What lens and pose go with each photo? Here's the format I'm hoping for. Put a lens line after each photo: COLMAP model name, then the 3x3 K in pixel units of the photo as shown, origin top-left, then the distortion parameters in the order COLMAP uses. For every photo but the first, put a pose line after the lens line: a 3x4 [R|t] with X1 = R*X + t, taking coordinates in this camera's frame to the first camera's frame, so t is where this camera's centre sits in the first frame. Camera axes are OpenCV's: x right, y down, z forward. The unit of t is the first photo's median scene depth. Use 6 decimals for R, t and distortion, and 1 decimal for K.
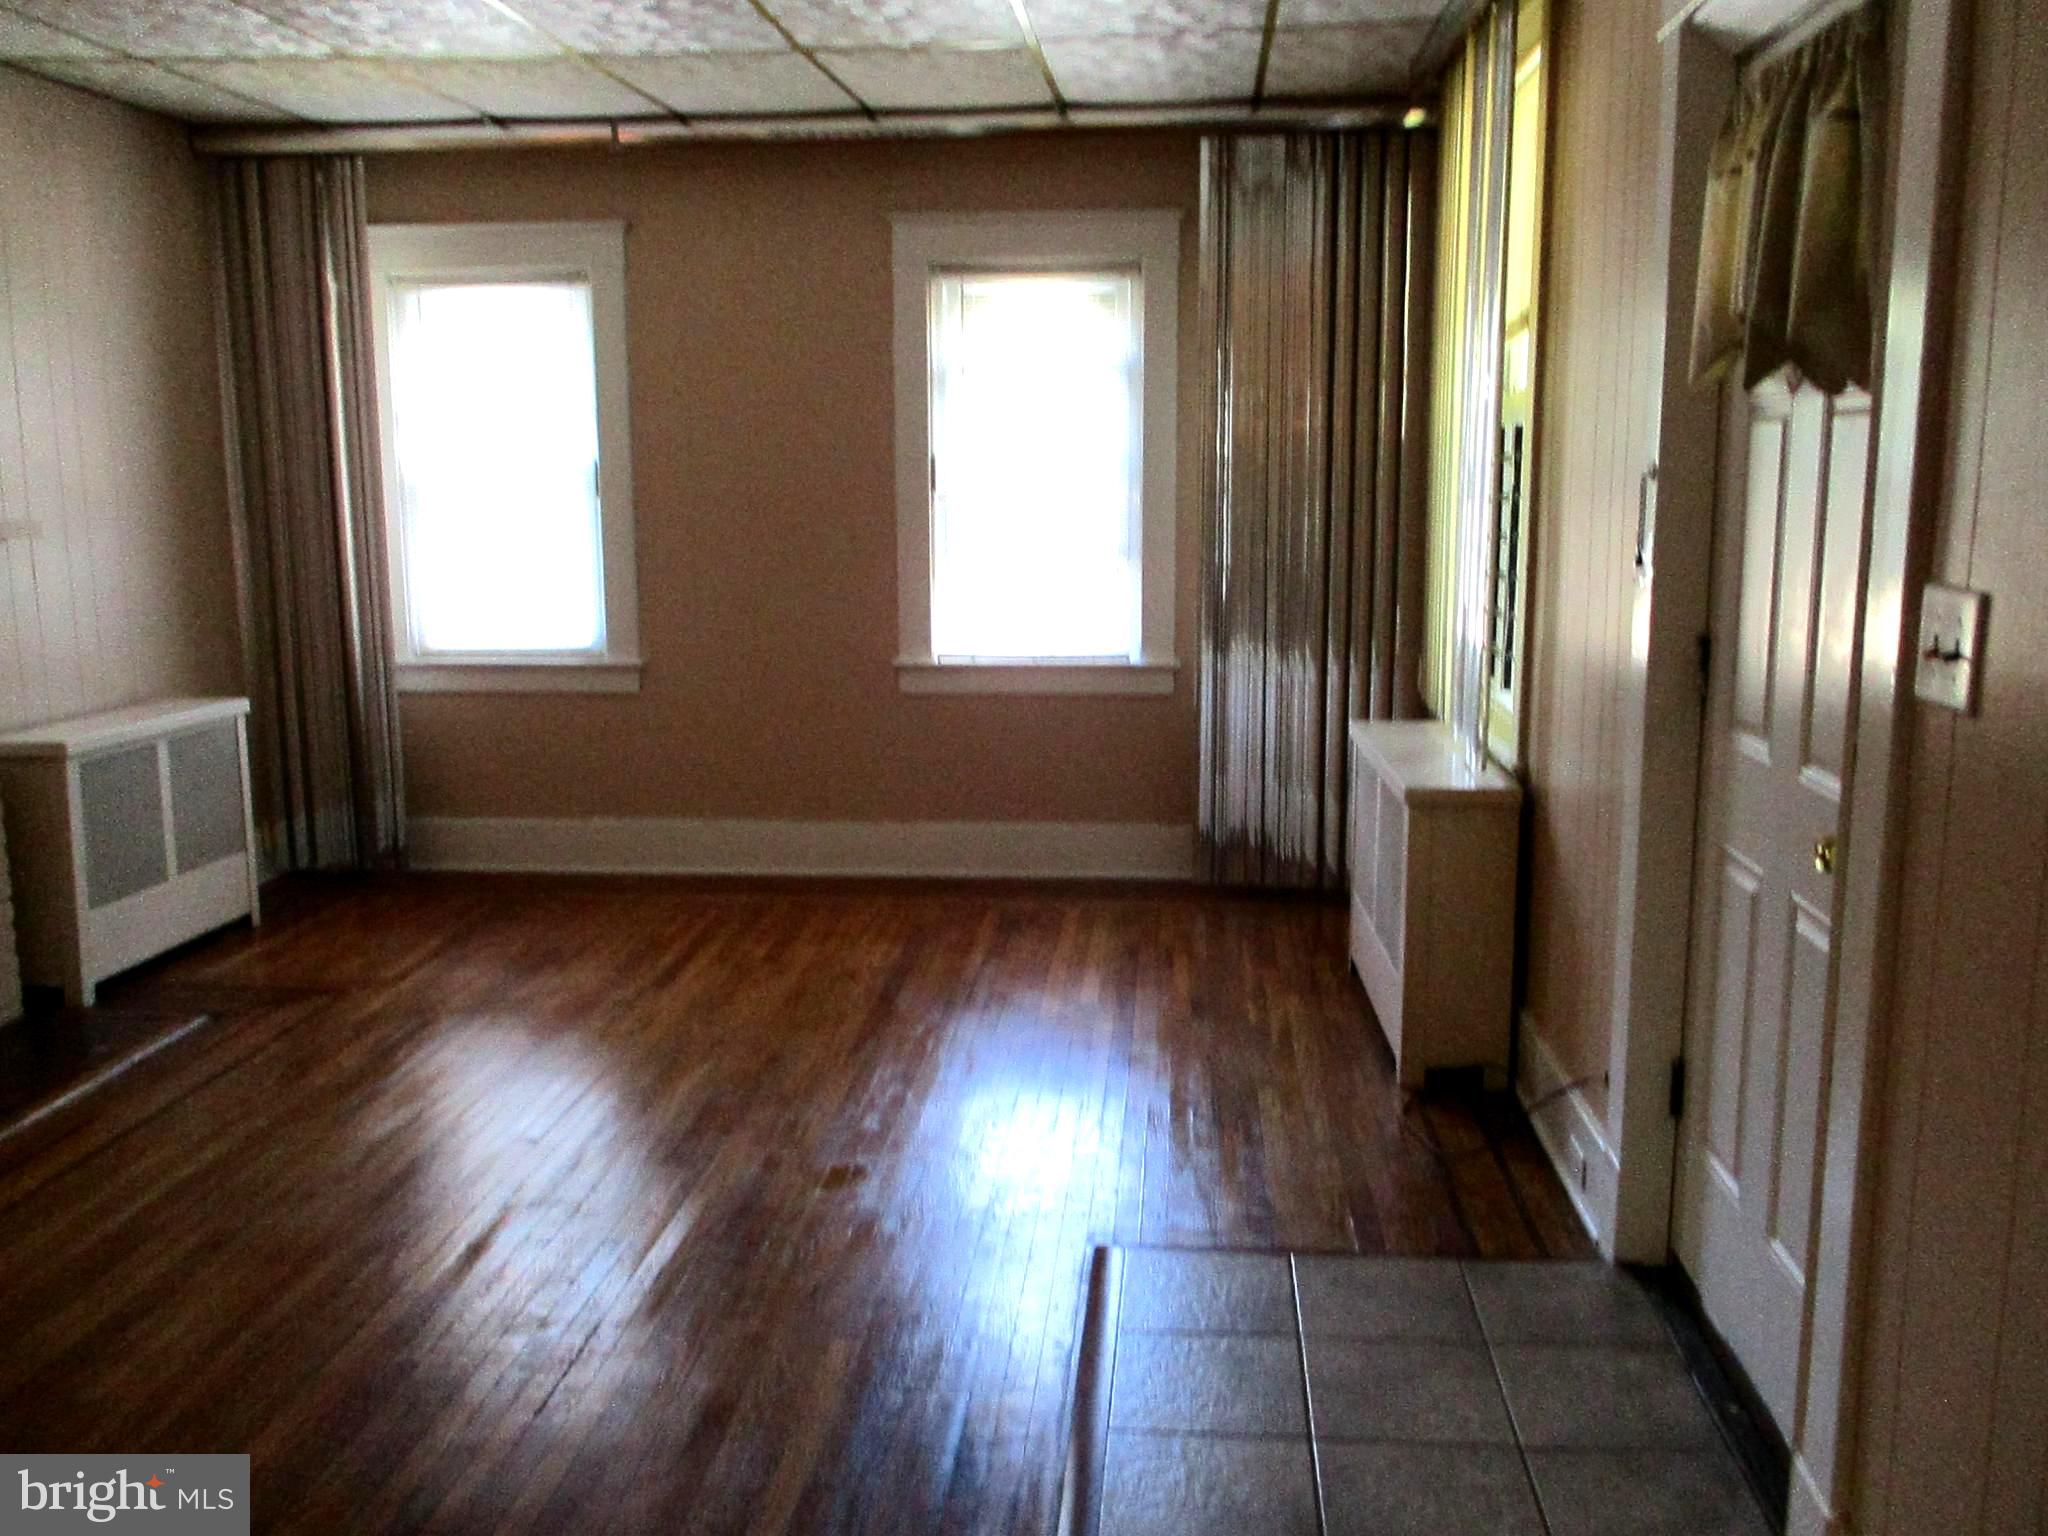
lens RADIAL K [[1820.2, 0, 1024.0], [0, 1820.2, 768.0], [0, 0, 1]] dist [0.006409, 0.007100]
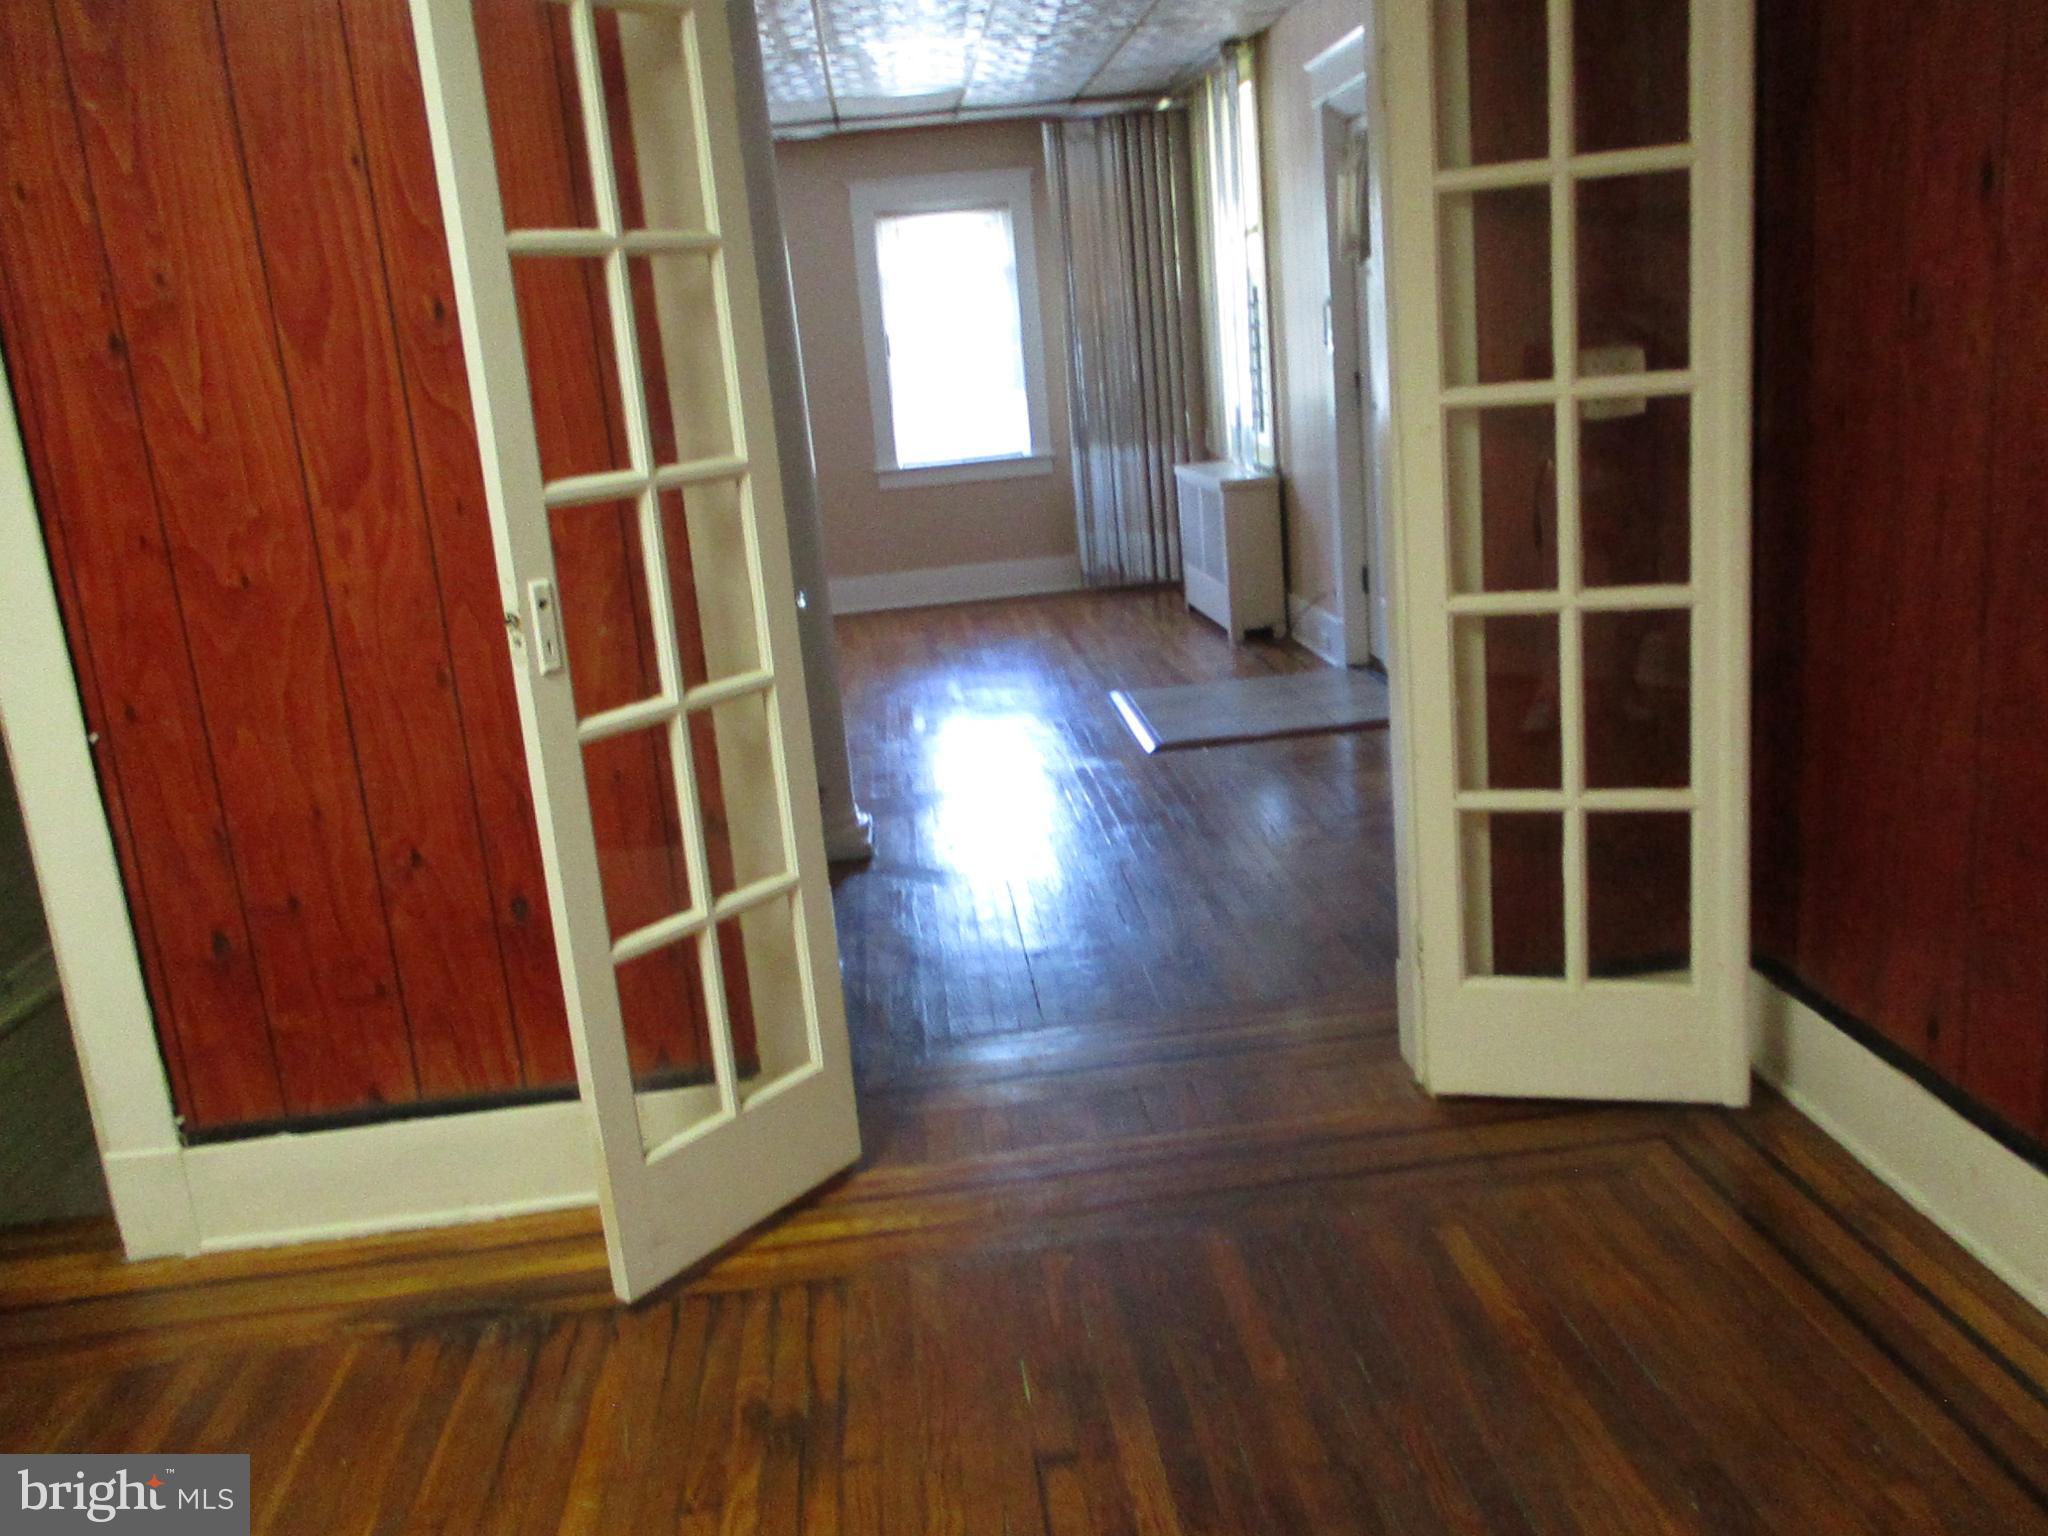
lens RADIAL K [[1820.2, 0, 1024.0], [0, 1820.2, 768.0], [0, 0, 1]] dist [0.006409, 0.007100]
pose [[0.982705, -0.117271, 0.143311, -0.243759], [0.108536, 0.991808, 0.067351, 0.127660], [-0.150036, -0.050631, 0.987383, -0.703515]]
